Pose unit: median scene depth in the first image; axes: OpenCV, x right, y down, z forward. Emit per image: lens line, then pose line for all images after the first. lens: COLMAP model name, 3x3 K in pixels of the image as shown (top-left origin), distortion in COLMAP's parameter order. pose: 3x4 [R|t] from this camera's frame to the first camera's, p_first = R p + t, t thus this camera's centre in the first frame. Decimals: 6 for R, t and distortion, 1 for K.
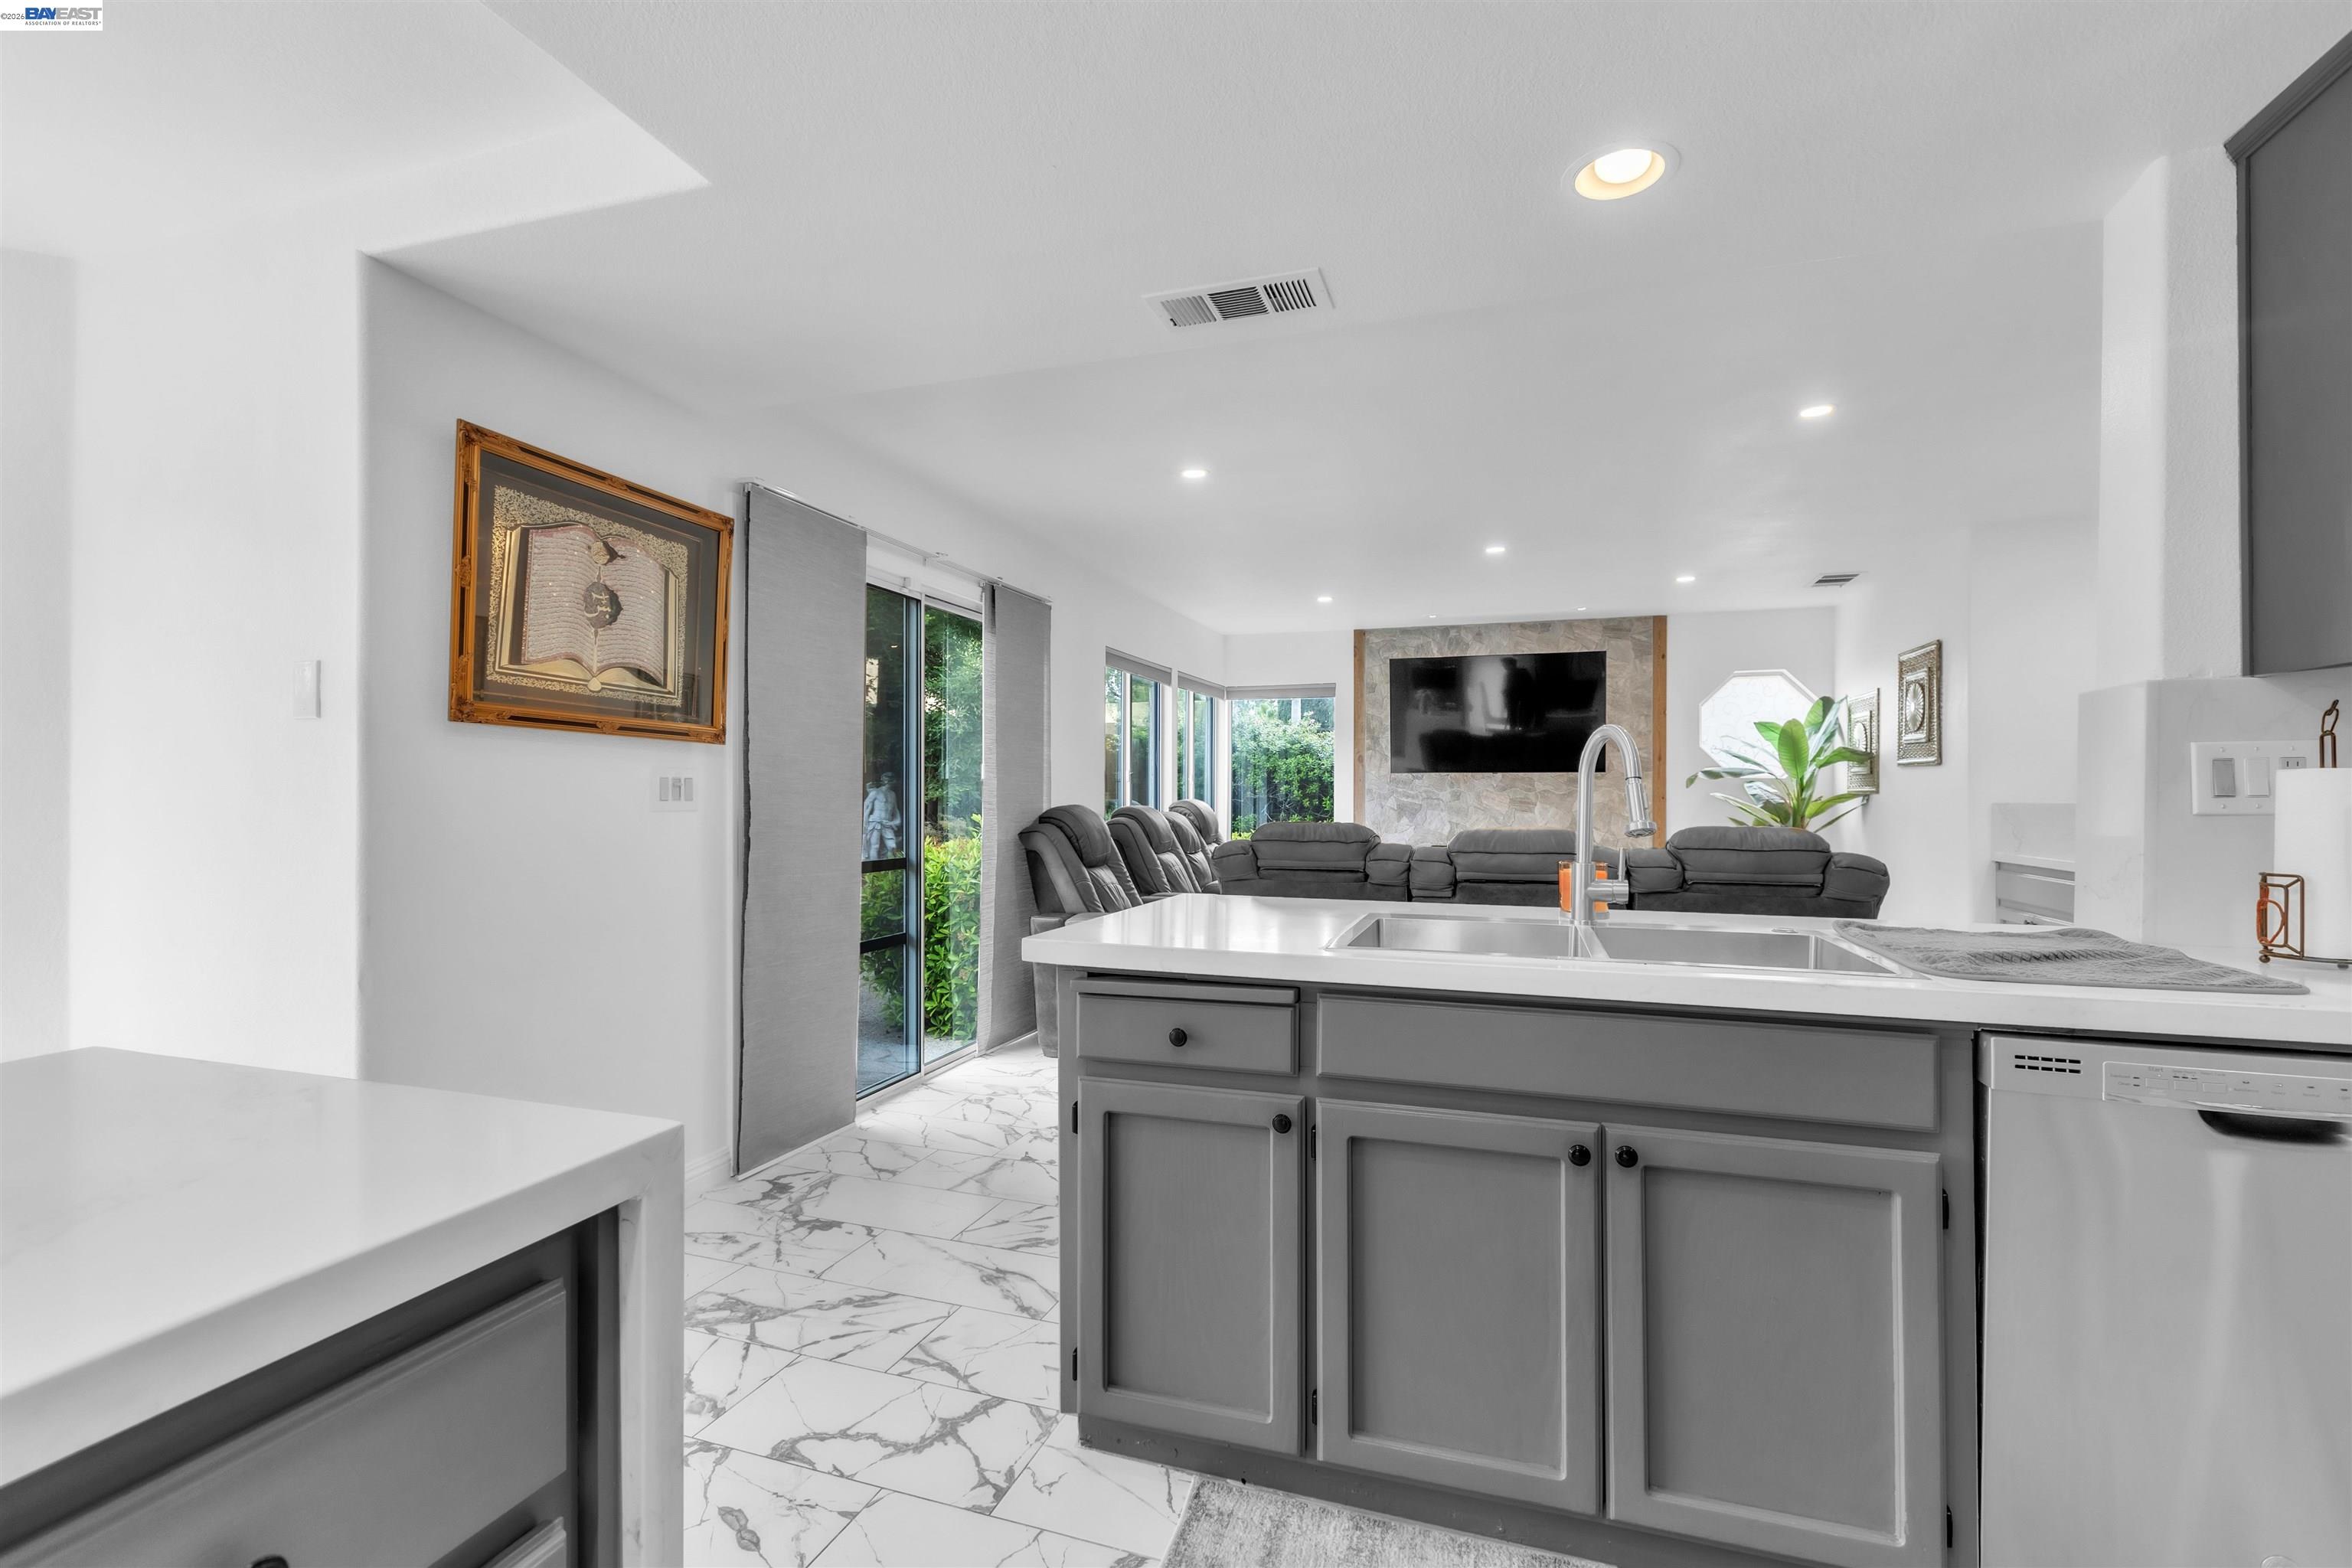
lens RADIAL K [[1025.2, 0, 1176.0], [0, 1025.2, 784.0], [0, 0, 1]] dist [0.019586, -0.000015]
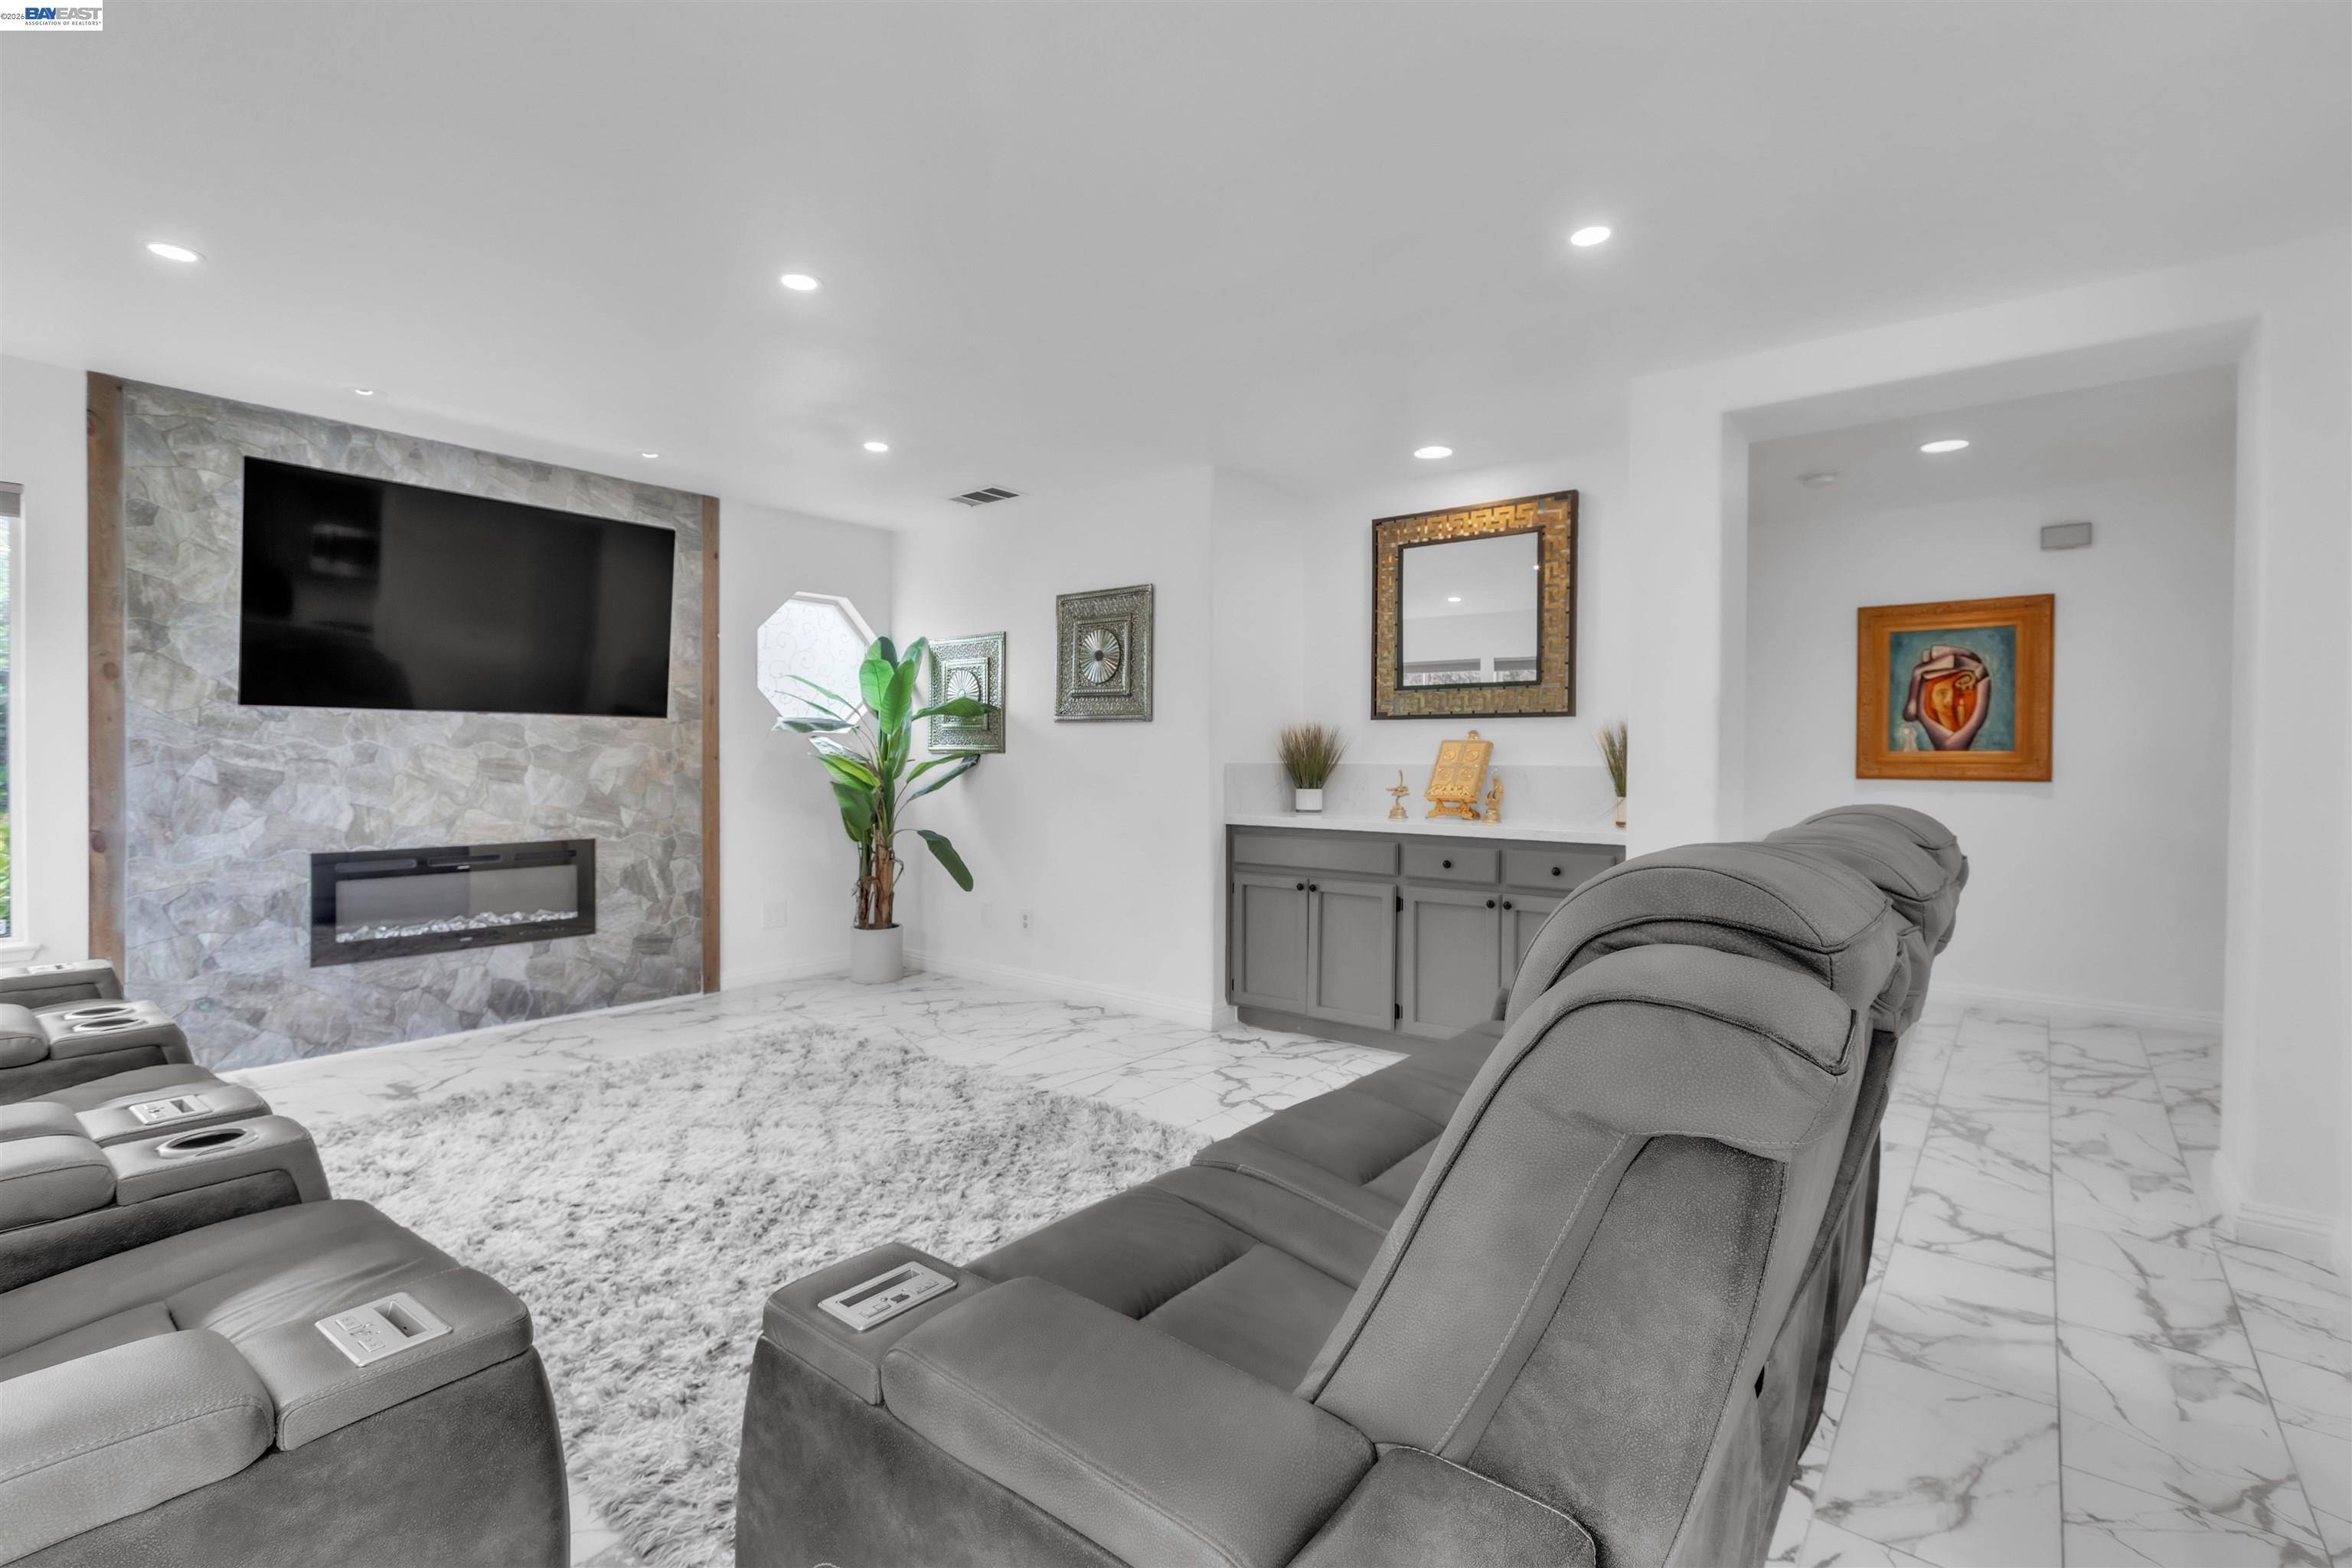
lens RADIAL K [[1072.7, 0, 1162.0], [0, 1072.7, 766.3], [0, 0, 1]] dist [0.003252, -0.000438]
pose [[0.355815, -0.010447, 0.934498, -0.100743], [-0.013697, 0.999772, 0.016392, 0.003217], [-0.934456, -0.018632, 0.355591, 0.452891]]
